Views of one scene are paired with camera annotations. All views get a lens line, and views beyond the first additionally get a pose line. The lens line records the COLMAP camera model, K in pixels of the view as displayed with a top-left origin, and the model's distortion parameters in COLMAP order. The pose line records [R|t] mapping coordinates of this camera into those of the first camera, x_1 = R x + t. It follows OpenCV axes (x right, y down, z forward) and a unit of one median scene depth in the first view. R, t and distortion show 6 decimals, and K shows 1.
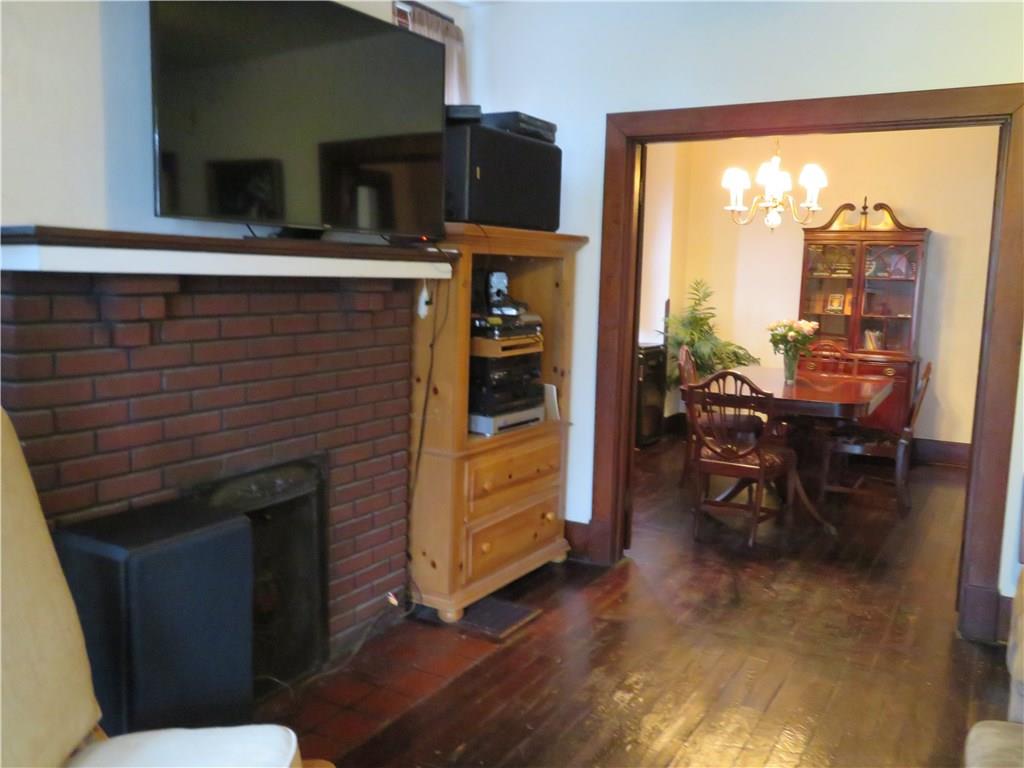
lens RADIAL K [[897.1, 0, 512.0], [0, 897.1, 384.0], [0, 0, 1]] dist [-0.004398, -0.016291]
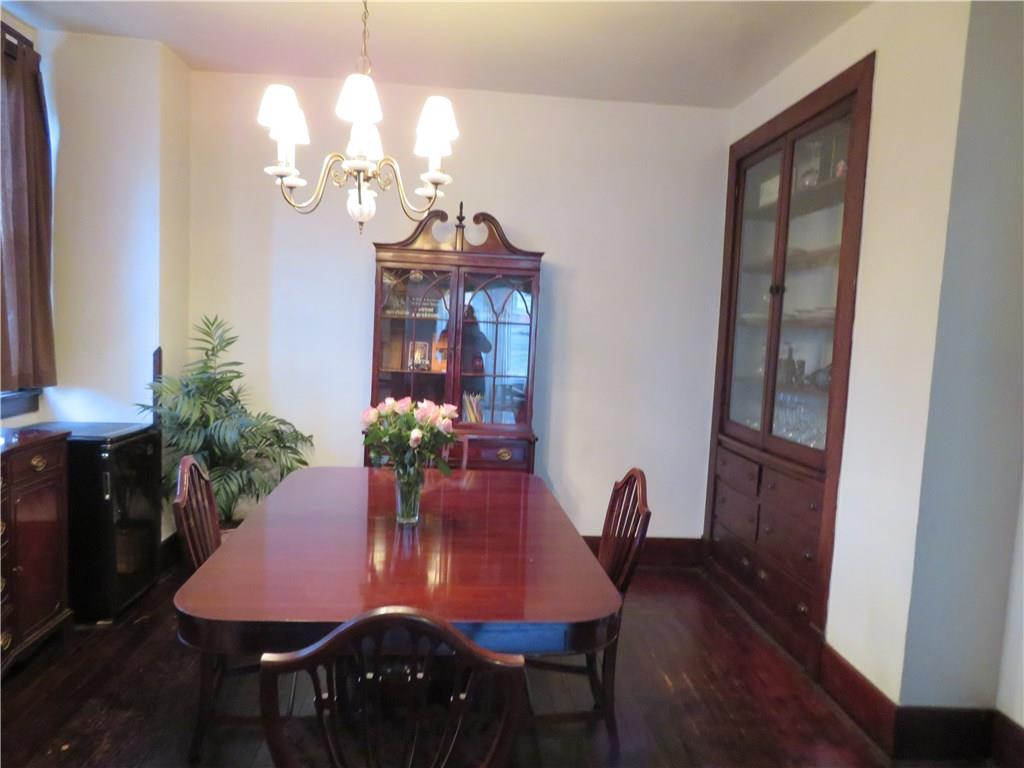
lens RADIAL K [[735.5, 0, 512.5], [0, 735.5, 388.7], [0, 0, 1]] dist [-0.005464, 0.002832]
pose [[0.828919, -0.034701, 0.558291, 0.098855], [0.043049, 0.999071, -0.001820, -0.058946], [-0.557709, 0.025543, 0.829643, 0.479898]]
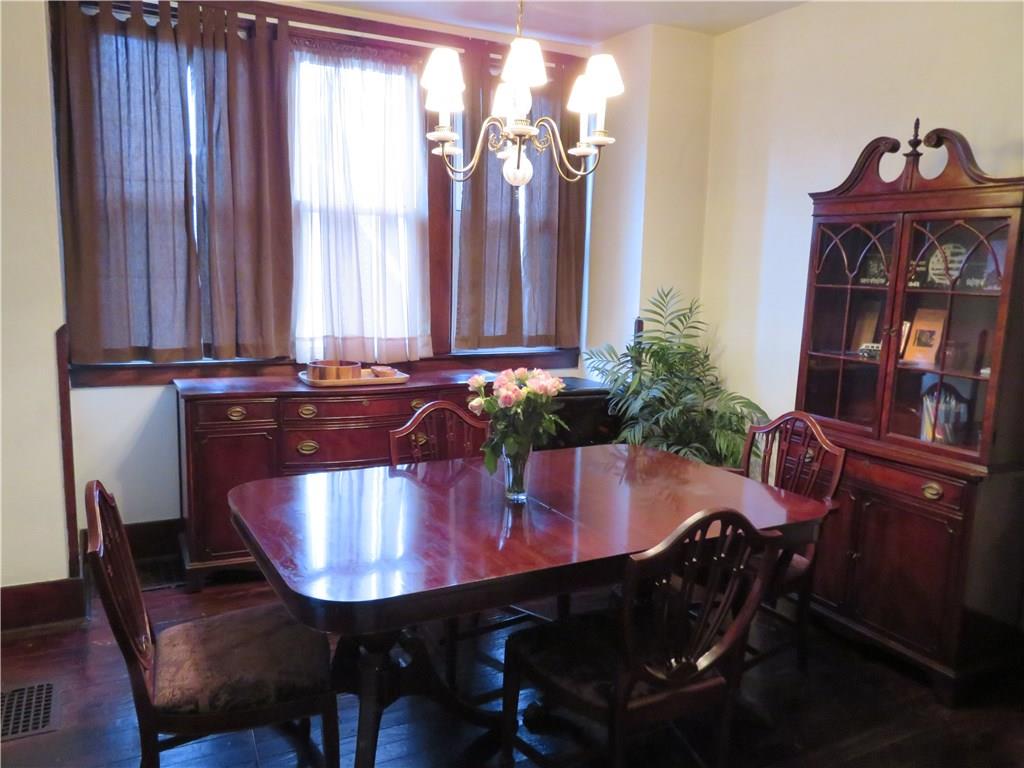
lens RADIAL K [[861.5, 0, 512.0], [0, 861.5, 384.0], [0, 0, 1]] dist [0.040973, 0.001993]
pose [[0.840341, 0.070365, -0.537471, 0.446628], [-0.076502, 0.997010, 0.010914, -0.051787], [0.536632, 0.031946, 0.843211, 0.459700]]
